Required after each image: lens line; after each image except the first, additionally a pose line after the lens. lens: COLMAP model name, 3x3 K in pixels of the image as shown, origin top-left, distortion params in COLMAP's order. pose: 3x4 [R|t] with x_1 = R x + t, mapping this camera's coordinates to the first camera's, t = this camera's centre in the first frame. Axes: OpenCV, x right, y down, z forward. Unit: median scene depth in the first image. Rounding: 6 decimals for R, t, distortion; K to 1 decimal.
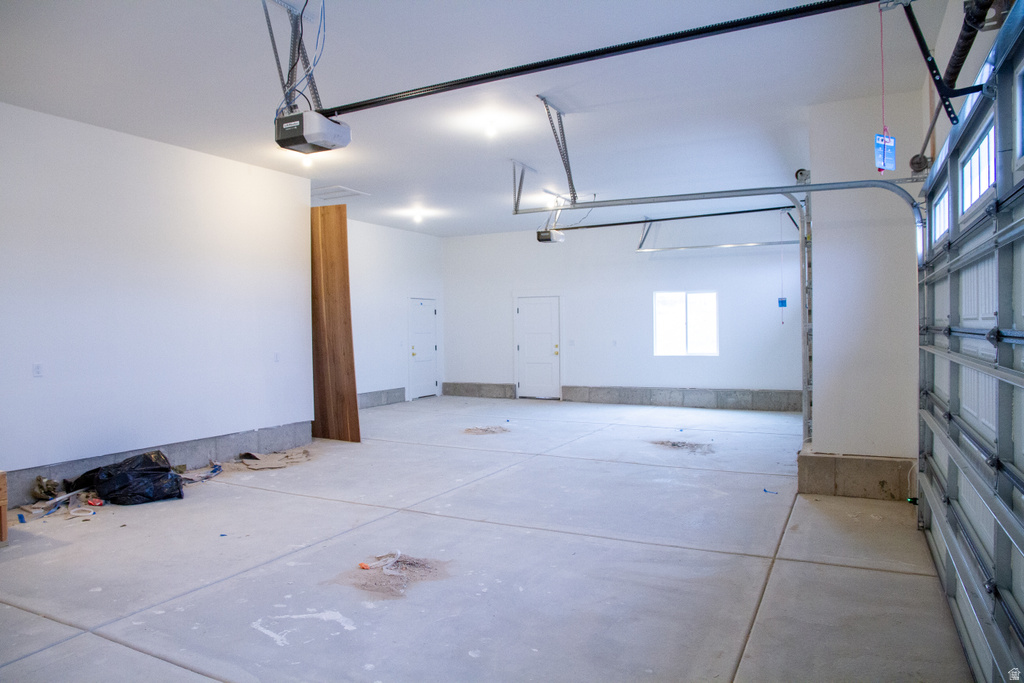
lens RADIAL K [[690.9, 0, 511.0], [0, 690.9, 337.9], [0, 0, 1]] dist [-0.117473, 0.072210]
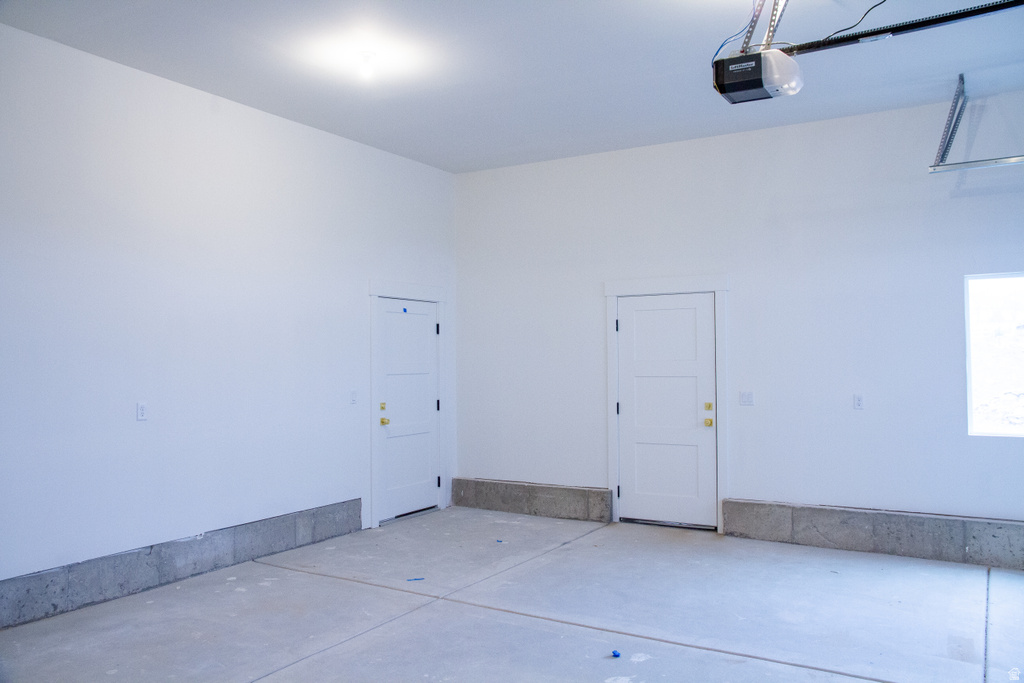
lens RADIAL K [[813.2, 0, 512.0], [0, 813.2, 341.5], [0, 0, 1]] dist [-0.000947, -0.000304]
pose [[0.997446, 0.002812, -0.071373, -0.020914], [-0.005444, 0.999311, -0.036716, -0.009400], [0.071221, 0.037011, 0.996774, 0.481029]]
